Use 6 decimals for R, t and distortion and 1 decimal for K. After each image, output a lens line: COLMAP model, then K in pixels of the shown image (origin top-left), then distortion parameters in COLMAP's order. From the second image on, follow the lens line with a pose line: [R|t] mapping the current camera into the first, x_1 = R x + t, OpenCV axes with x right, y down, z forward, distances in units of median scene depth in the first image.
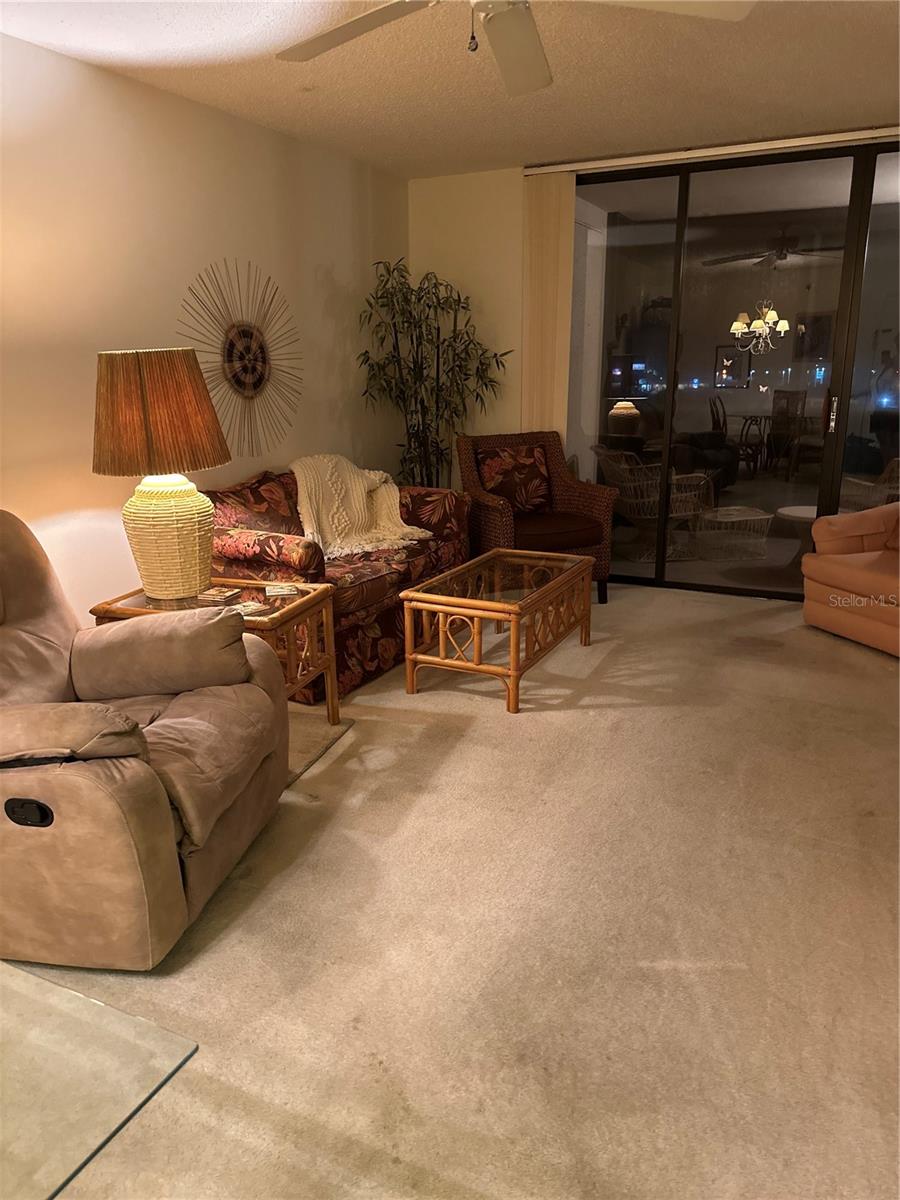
lens RADIAL K [[840.3, 0, 450.0], [0, 840.3, 600.0], [0, 0, 1]] dist [0.124695, -0.196782]
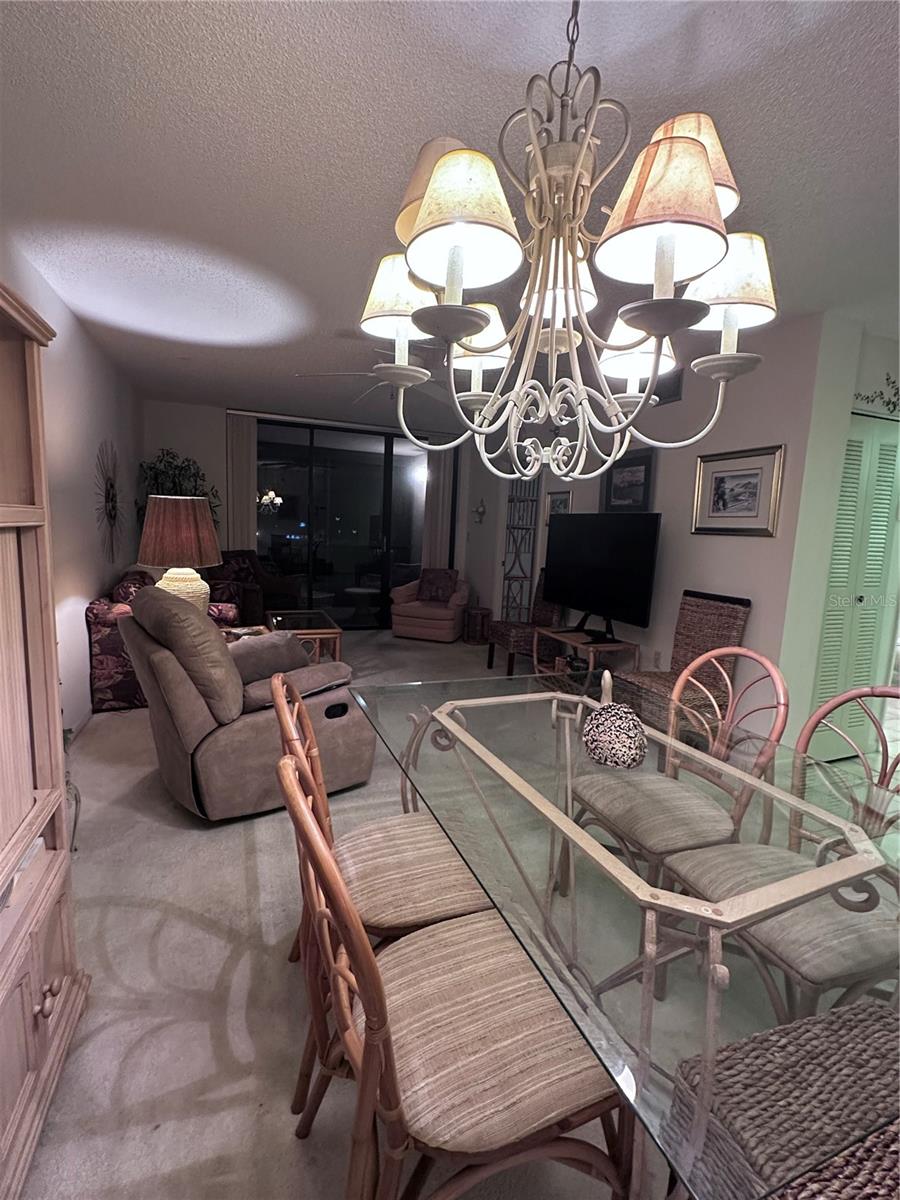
lens RADIAL K [[539.8, 0, 447.7], [0, 539.8, 603.7], [0, 0, 1]] dist [0.000257, 0.000113]
pose [[0.678590, -0.064104, 0.731715, -0.690525], [0.148288, 0.987629, -0.050997, 0.049886], [-0.719393, 0.143110, 0.679701, -0.086975]]
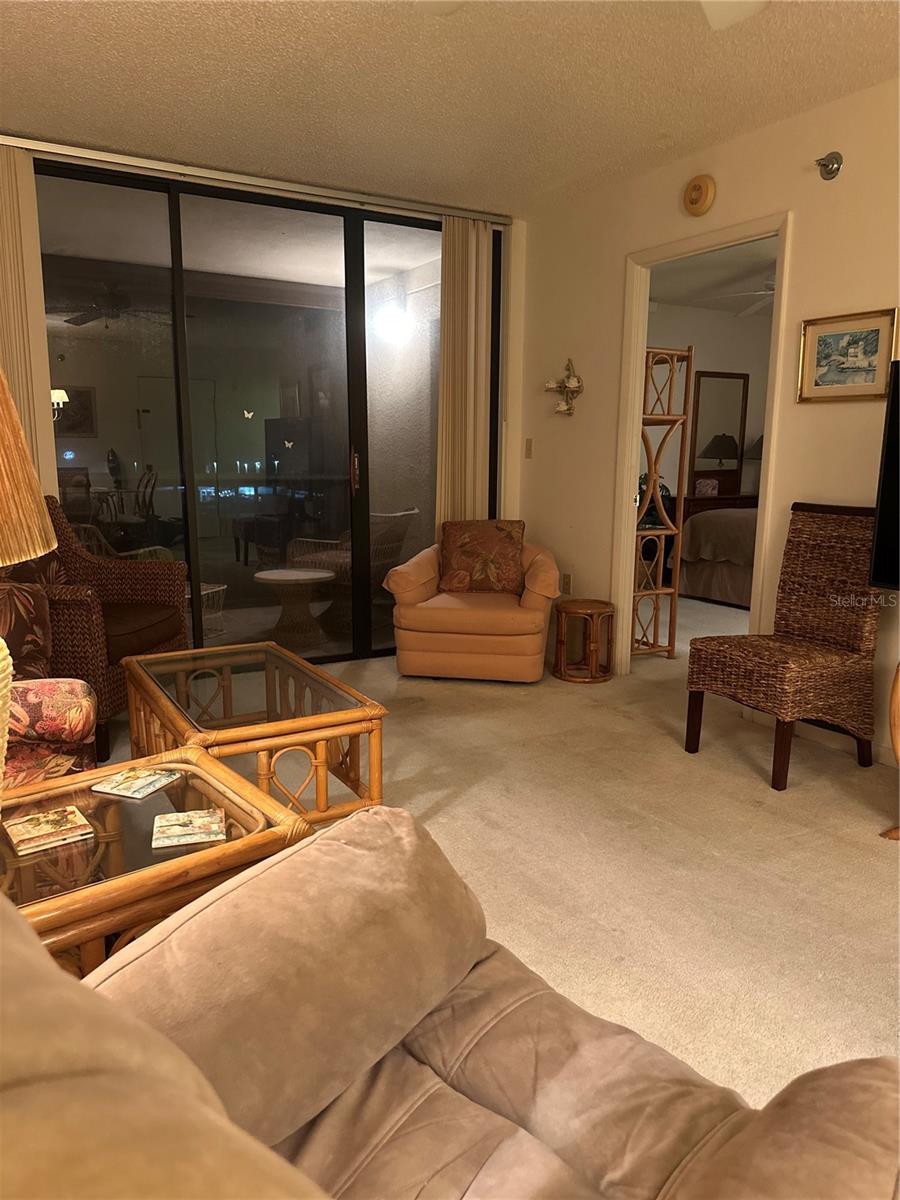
lens RADIAL K [[839.1, 0, 449.3], [0, 839.1, 607.4], [0, 0, 1]] dist [0.118037, -0.199397]
pose [[0.556122, -0.136902, 0.819747, -0.460740], [0.213085, 0.976857, 0.018581, -0.076210], [-0.803320, 0.164342, 0.572424, 0.518704]]
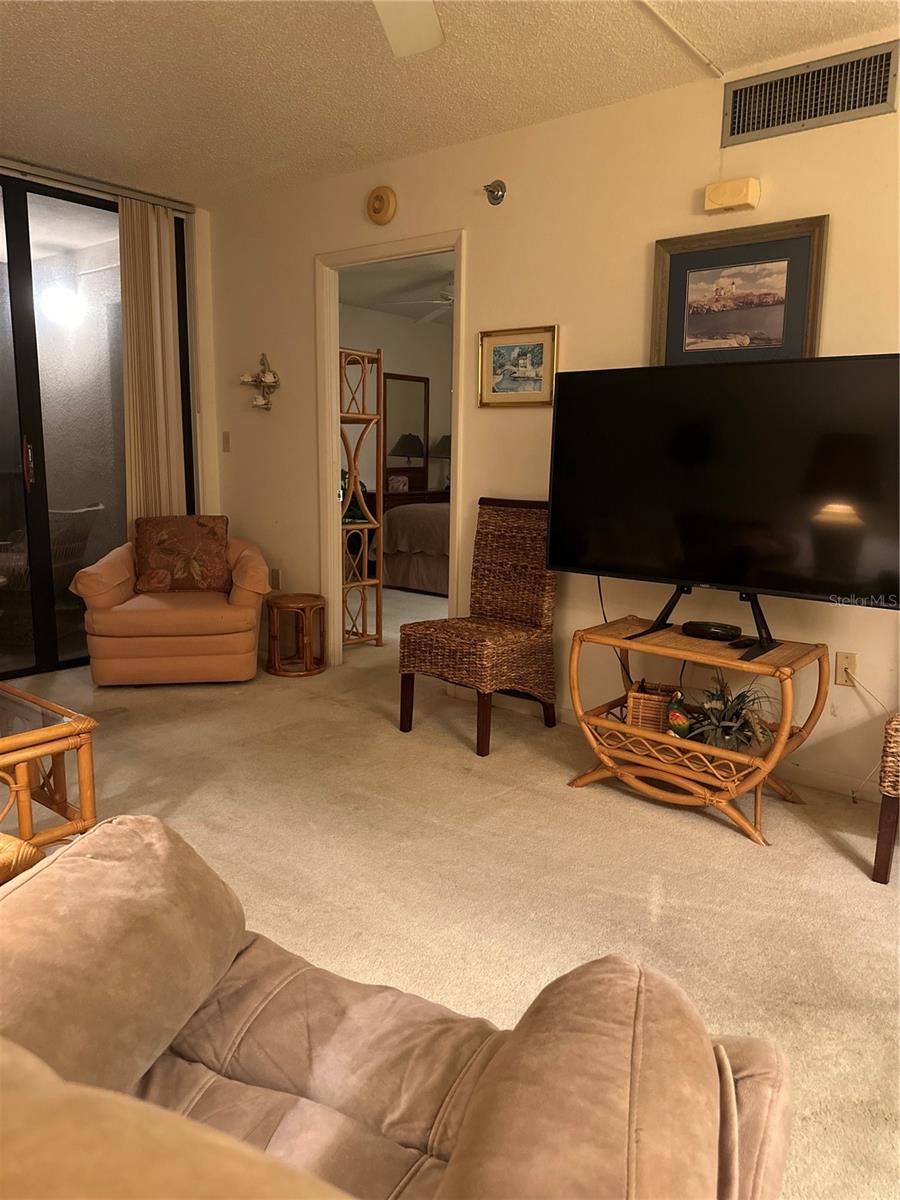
lens RADIAL K [[840.3, 0, 450.0], [0, 840.3, 600.0], [0, 0, 1]] dist [0.124695, -0.196782]
pose [[0.227969, -0.155067, 0.961241, -0.485165], [0.244559, 0.964707, 0.097627, -0.079233], [-0.942455, 0.212825, 0.257847, 0.528763]]
